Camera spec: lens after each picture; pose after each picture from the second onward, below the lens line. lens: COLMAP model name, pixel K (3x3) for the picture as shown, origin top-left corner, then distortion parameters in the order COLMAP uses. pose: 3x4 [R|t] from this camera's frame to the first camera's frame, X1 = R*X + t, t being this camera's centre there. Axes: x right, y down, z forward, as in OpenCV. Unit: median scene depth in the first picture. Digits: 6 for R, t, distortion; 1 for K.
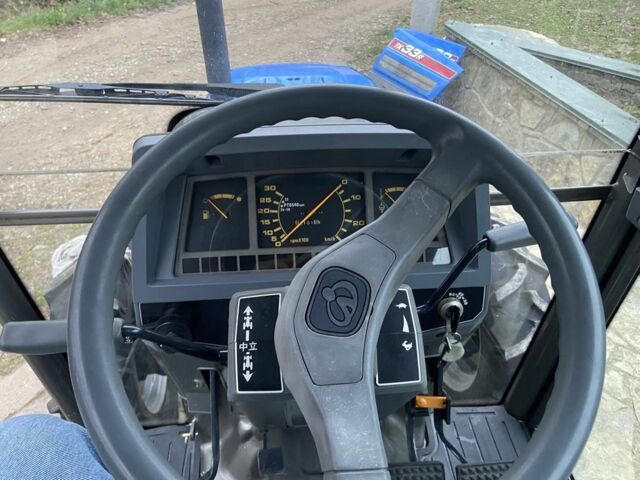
lens RADIAL K [[474.2, 0, 321.4], [0, 474.2, 231.2], [0, 0, 1]] dist [0.100040, -0.124285]
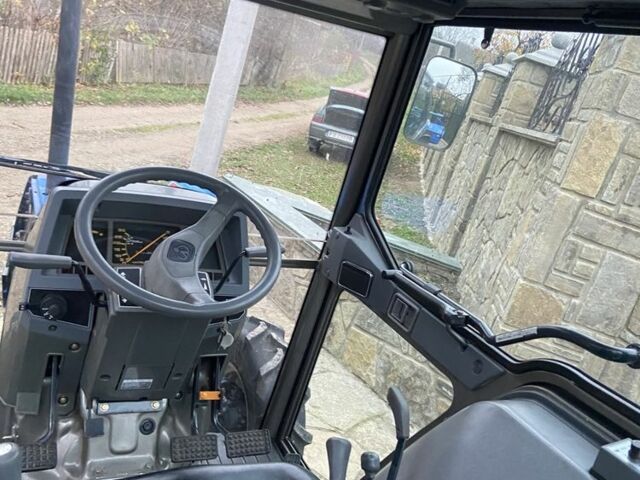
lens RADIAL K [[642.1, 0, 320.0], [0, 642.1, 240.0], [0, 0, 1]] dist [0.087304, -0.036405]
pose [[0.918711, 0.105499, 0.380579, -0.322728], [0.017506, 0.951835, -0.306112, 0.632660], [-0.394543, 0.287891, 0.872614, -1.202642]]
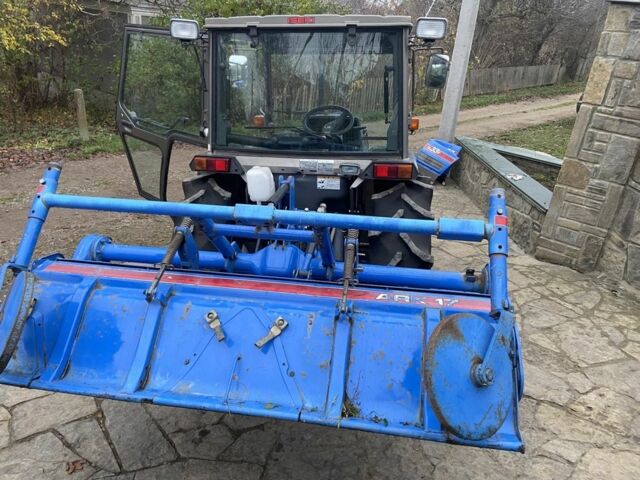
lens RADIAL K [[474.2, 0, 321.4], [0, 474.2, 231.2], [0, 0, 1]] dist [0.100040, -0.124285]
pose [[0.974341, 0.080739, -0.210099, 1.013119], [-0.132806, 0.959865, -0.247025, 2.296624], [0.181722, 0.268589, 0.945958, -3.742963]]
